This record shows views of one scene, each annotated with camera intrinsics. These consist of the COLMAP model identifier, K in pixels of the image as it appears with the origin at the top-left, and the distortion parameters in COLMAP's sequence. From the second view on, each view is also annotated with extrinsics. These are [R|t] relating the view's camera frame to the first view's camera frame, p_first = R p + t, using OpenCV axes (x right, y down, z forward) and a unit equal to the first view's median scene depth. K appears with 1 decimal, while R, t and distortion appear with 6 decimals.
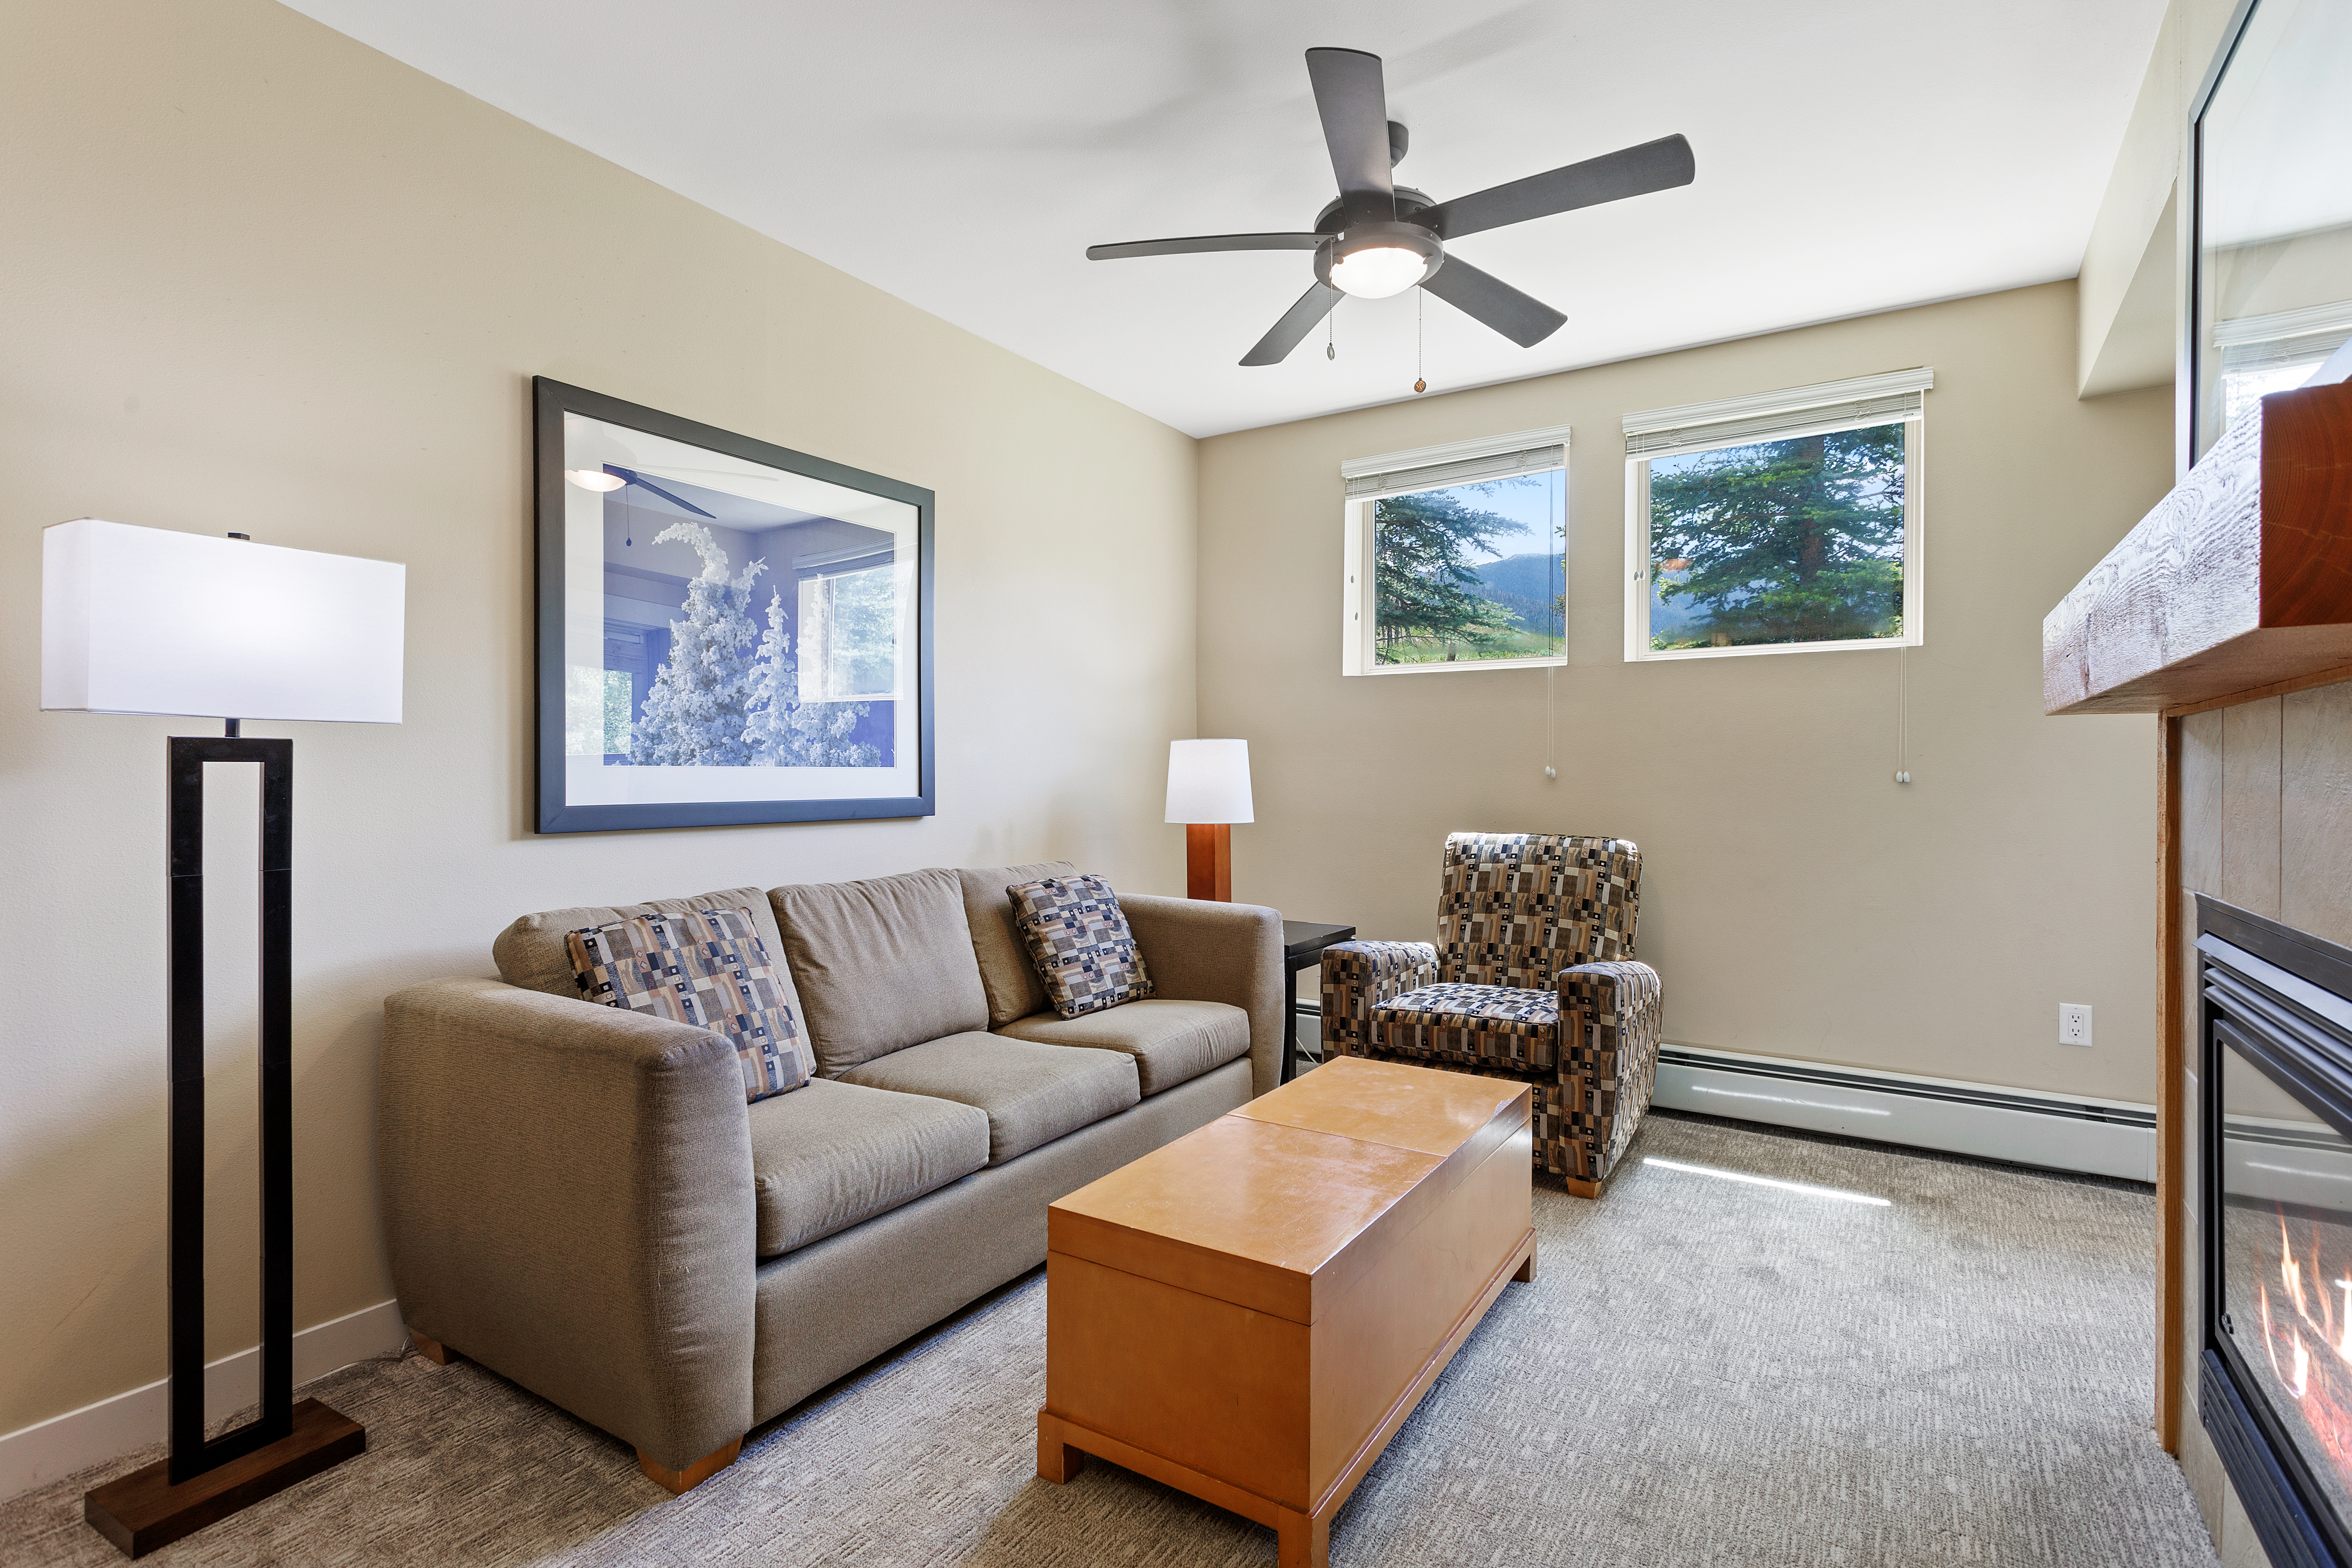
lens RADIAL K [[1121.3, 0, 1181.2], [0, 1121.3, 771.7], [0, 0, 1]] dist [0.000133, 0.001941]
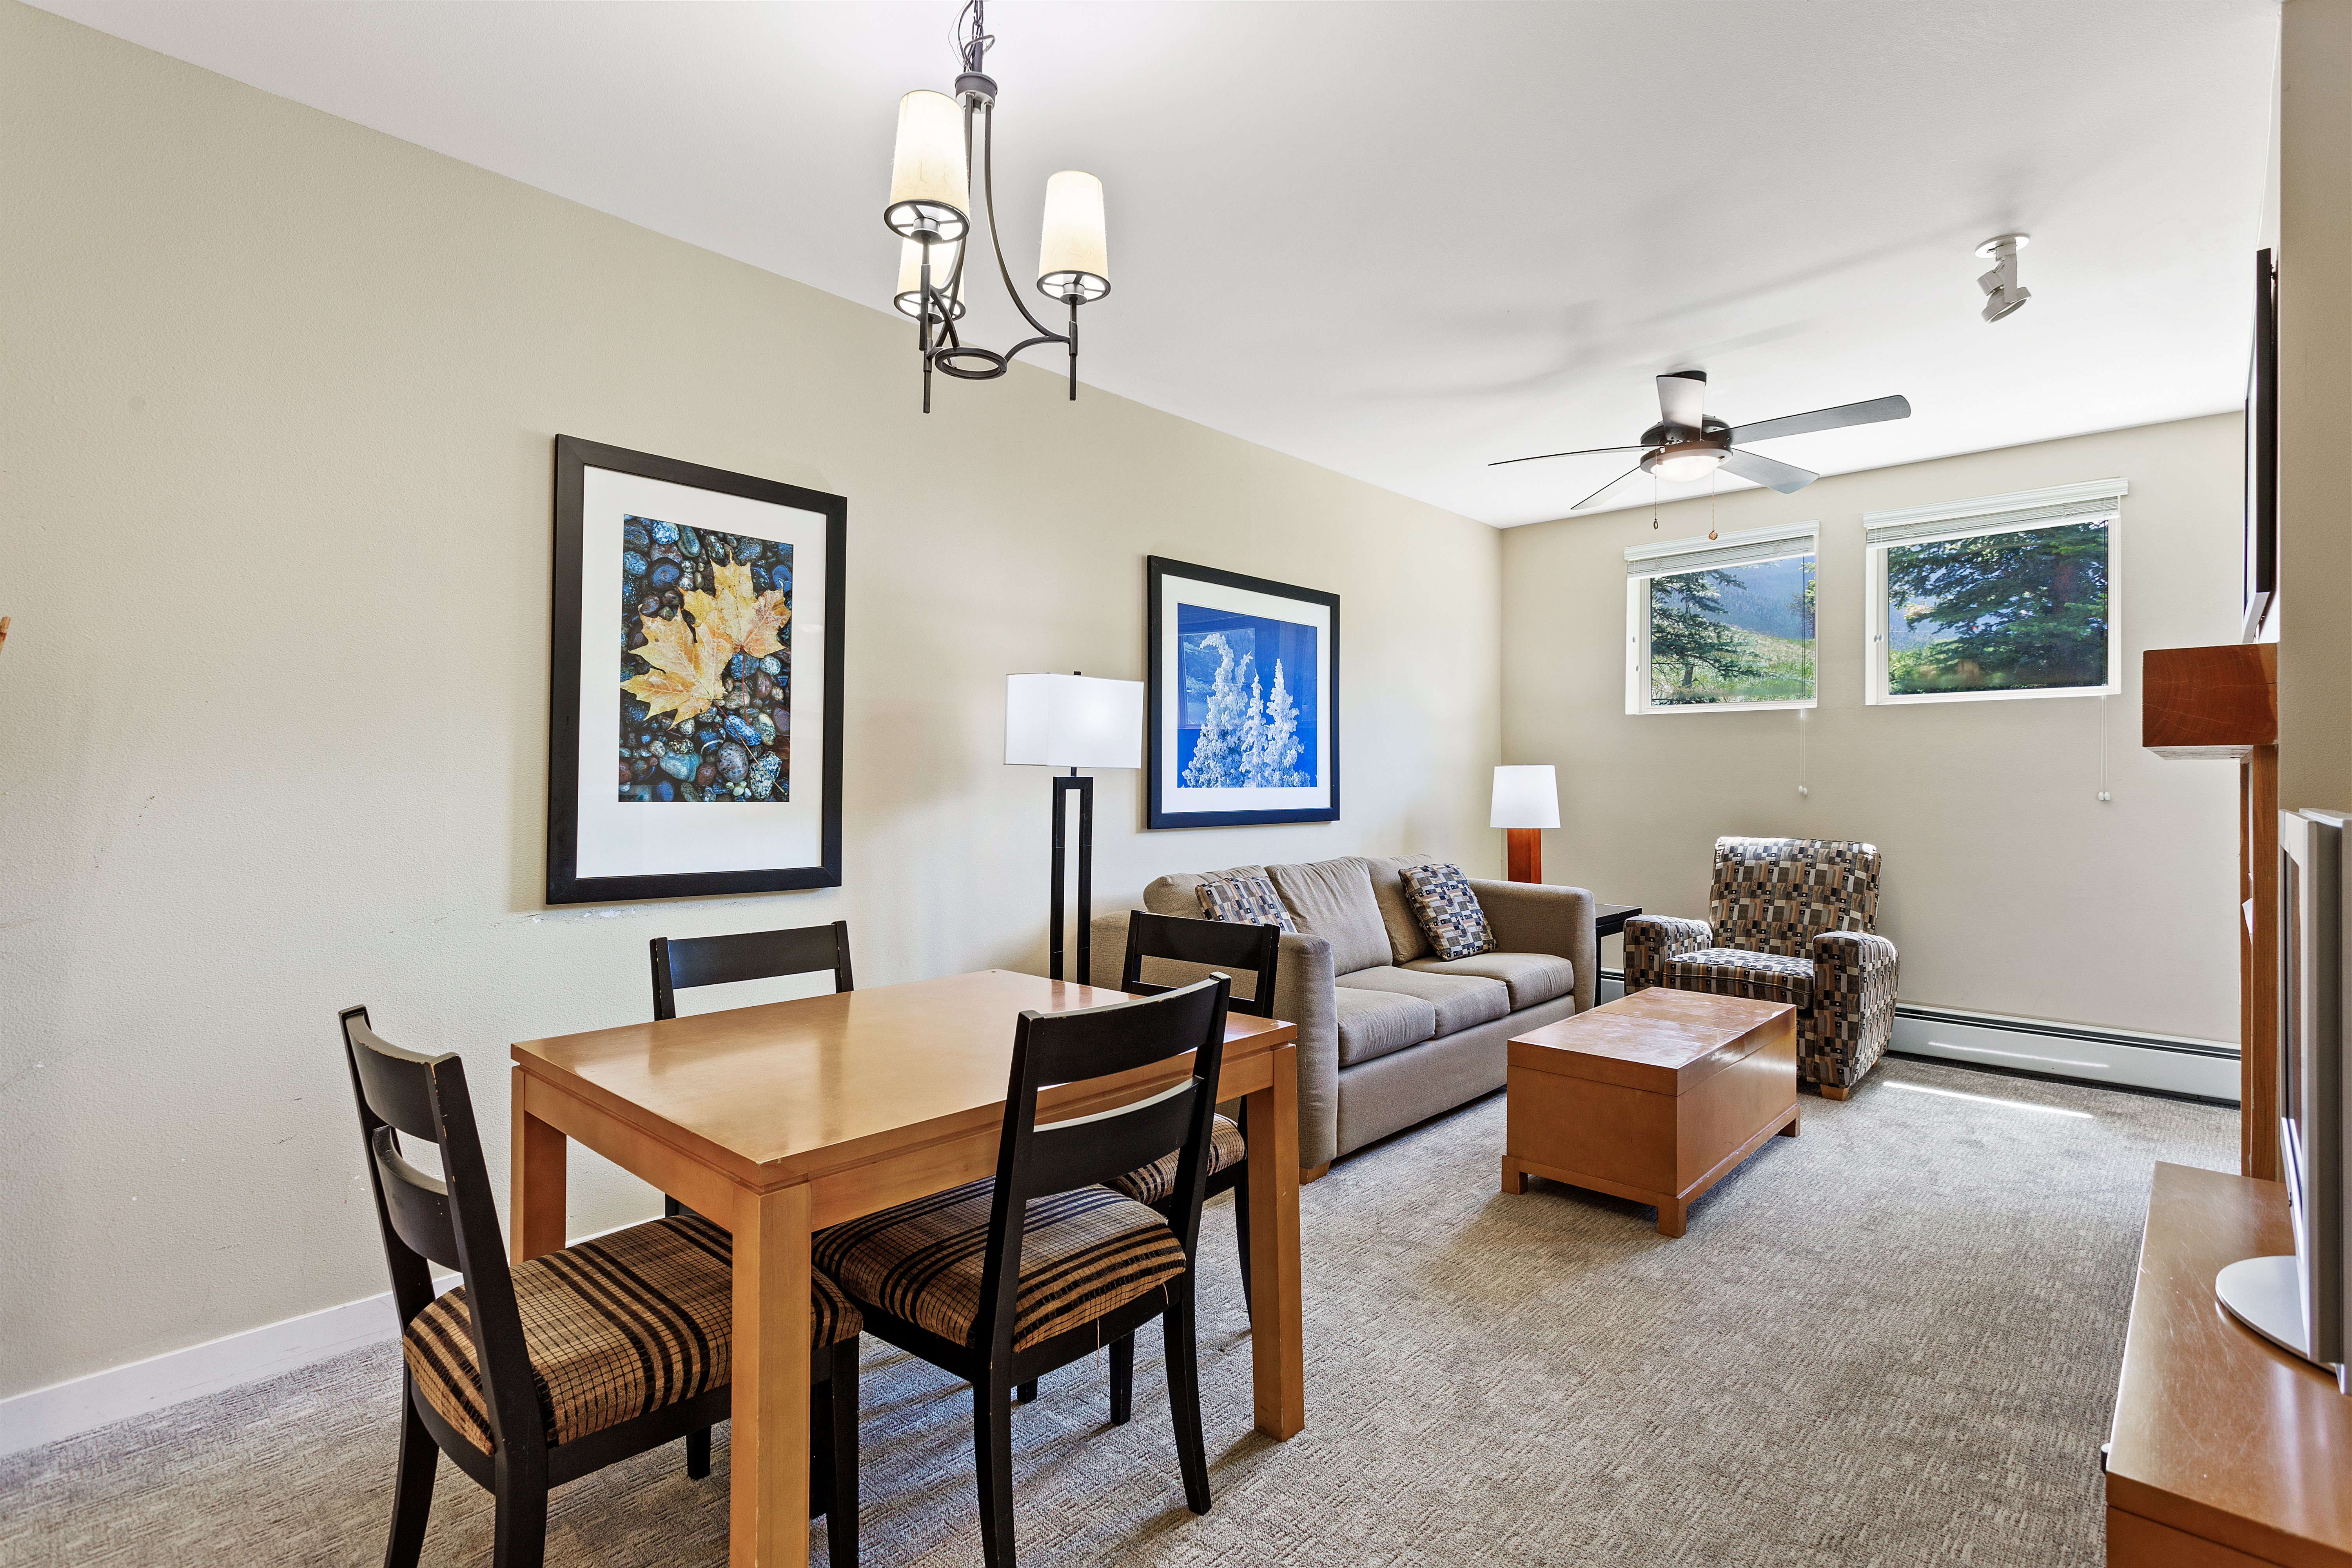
lens RADIAL K [[1114.7, 0, 1178.1], [0, 1114.7, 770.5], [0, 0, 1]] dist [0.003505, 0.001761]
pose [[0.983786, -0.000578, -0.179348, -0.174232], [-0.000838, 0.999969, -0.007819, -0.014283], [0.179347, 0.007842, 0.983755, -0.461894]]
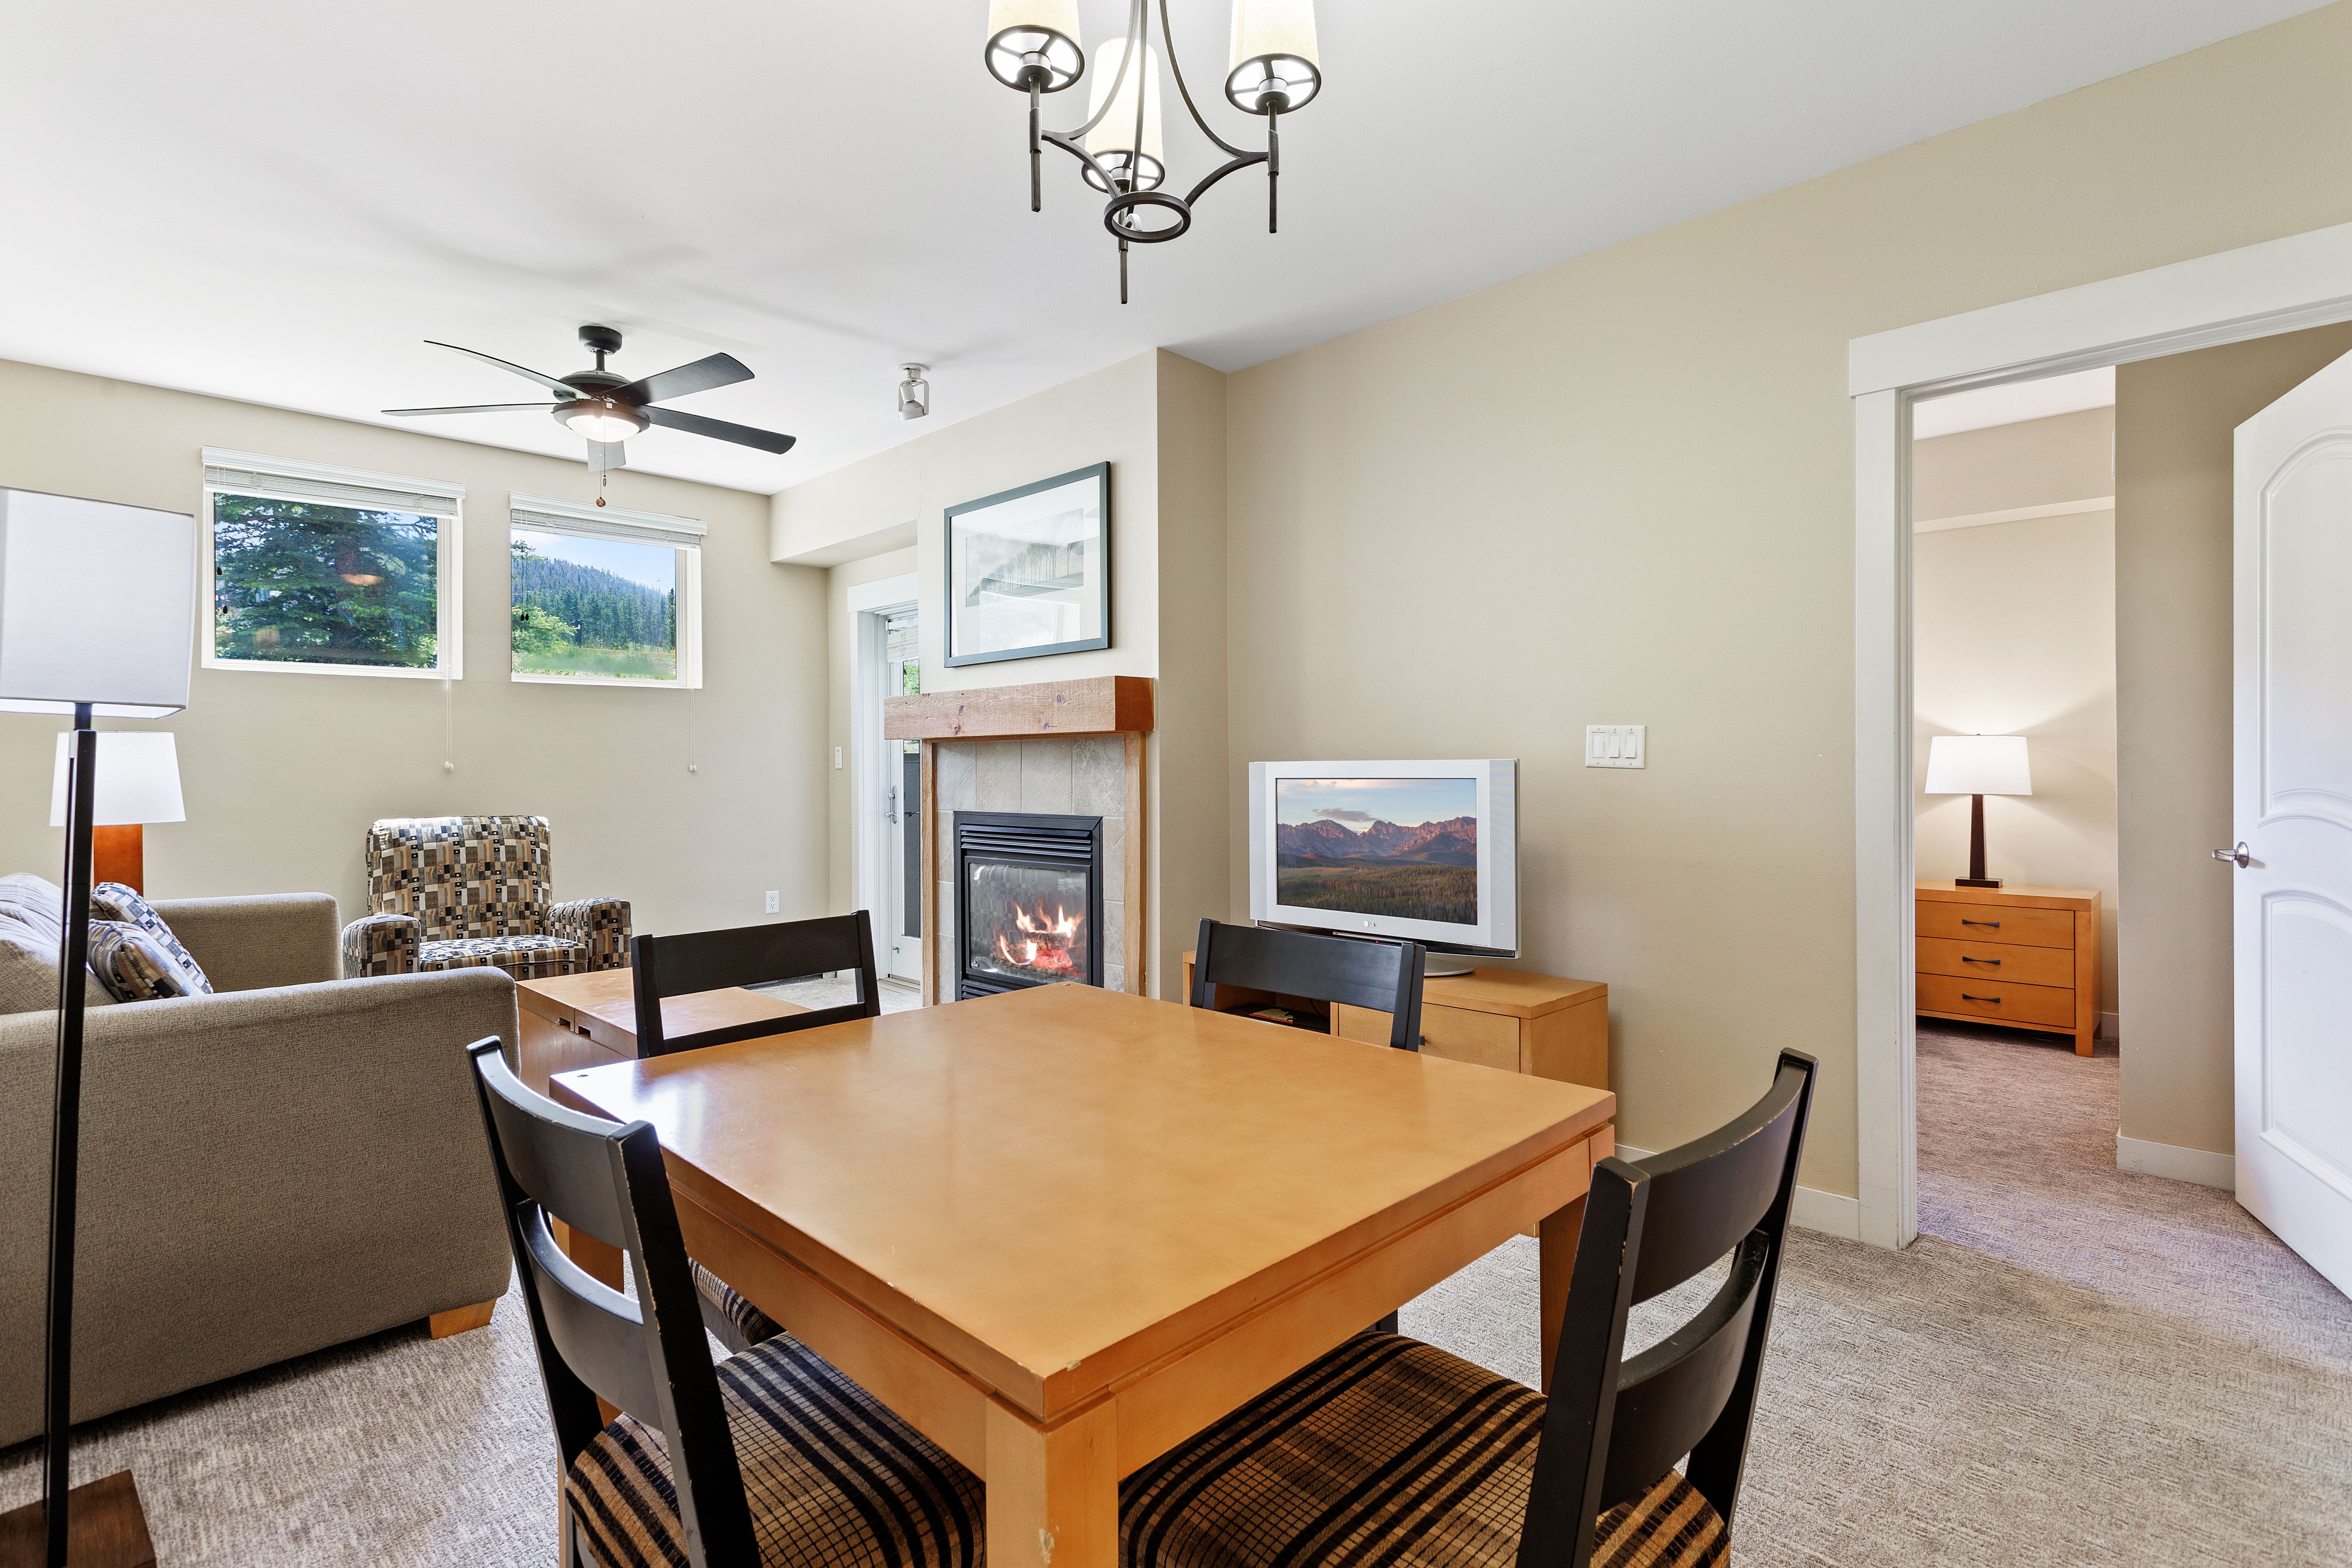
lens RADIAL K [[1126.1, 0, 1165.6], [0, 1126.1, 763.5], [0, 0, 1]] dist [0.002001, 0.001039]
pose [[0.217997, -0.001876, 0.975948, -0.832474], [0.003460, 0.999993, 0.001149, -0.001166], [-0.975943, 0.003126, 0.218002, -0.028754]]
